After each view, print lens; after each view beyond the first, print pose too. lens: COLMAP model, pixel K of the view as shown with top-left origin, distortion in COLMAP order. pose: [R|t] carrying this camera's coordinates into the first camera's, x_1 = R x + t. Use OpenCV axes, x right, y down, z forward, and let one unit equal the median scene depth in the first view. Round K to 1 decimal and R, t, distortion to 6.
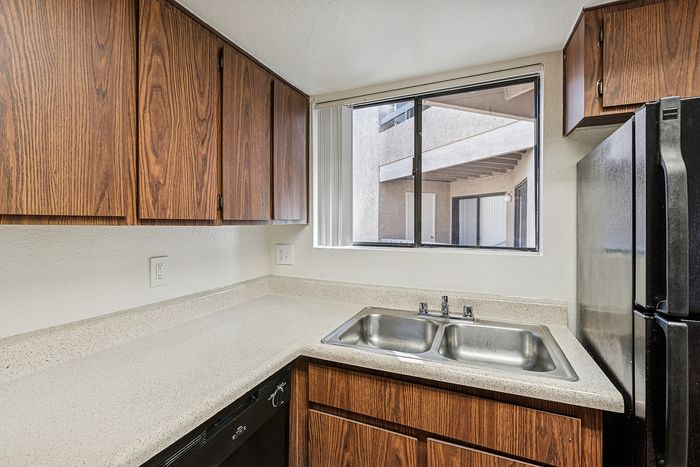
lens RADIAL K [[315.8, 0, 344.1], [0, 315.8, 225.1], [0, 0, 1]] dist [0.000809, 0.000057]
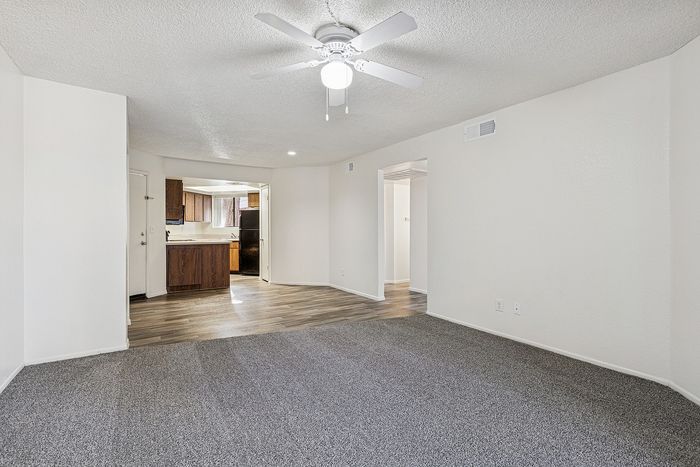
lens RADIAL K [[333.8, 0, 350.0], [0, 333.8, 233.5], [0, 0, 1]] dist [-0.004742, -0.000662]
pose [[0.982250, -0.006382, 0.187469, 1.546426], [0.005917, 0.999978, 0.003041, 0.249580], [-0.187484, -0.001878, 0.982266, -6.688121]]
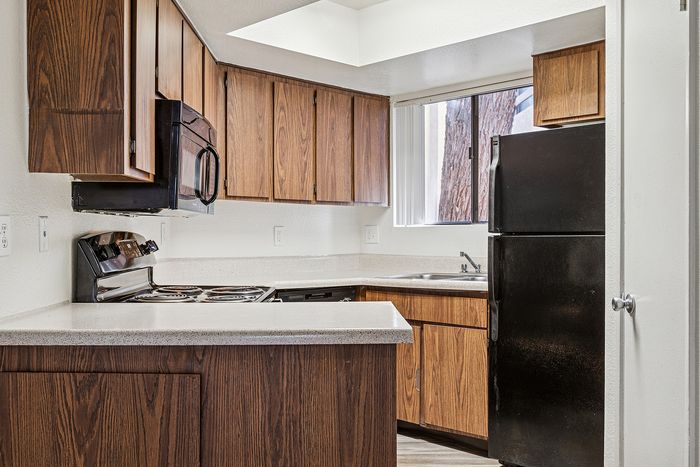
lens RADIAL K [[683.2, 0, 350.4], [0, 683.2, 244.9], [0, 0, 1]] dist [-0.000582, -0.000247]
pose [[0.931745, 0.002073, -0.363107, 1.074699], [0.000822, 0.999969, 0.007818, 0.189104], [0.363112, -0.007583, 0.931715, -2.246861]]
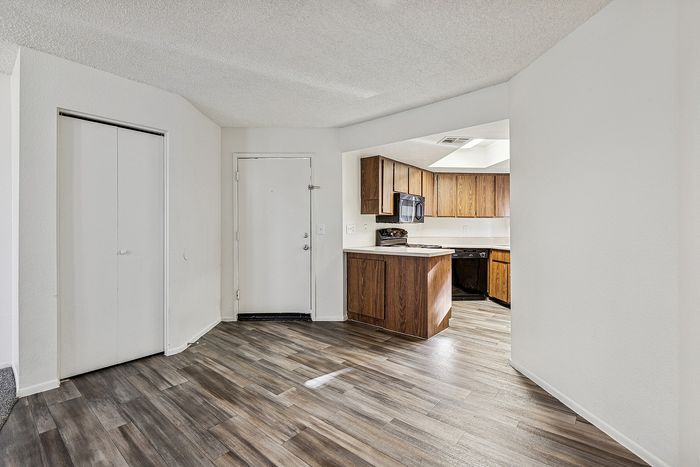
lens RADIAL K [[311.5, 0, 350.0], [0, 311.5, 233.5], [0, 0, 1]] dist [0.000650, 0.000109]
pose [[0.464482, 0.009023, -0.885536, 2.728643], [-0.005005, 0.999959, 0.007564, 0.202110], [0.885568, 0.000918, 0.464508, -2.637345]]
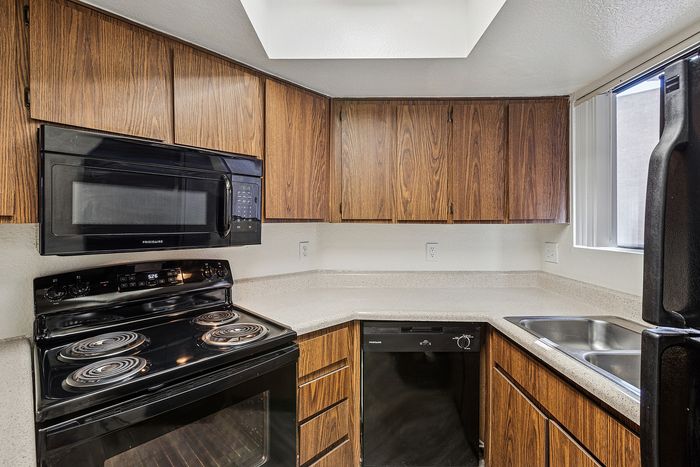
lens RADIAL K [[315.8, 0, 344.1], [0, 315.8, 225.1], [0, 0, 1]] dist [0.000809, 0.000057]
pose [[0.387863, 0.001250, -0.921716, 0.861930], [-0.006406, 0.999979, -0.001339, 0.012962], [0.921695, 0.006424, 0.387863, -0.064858]]
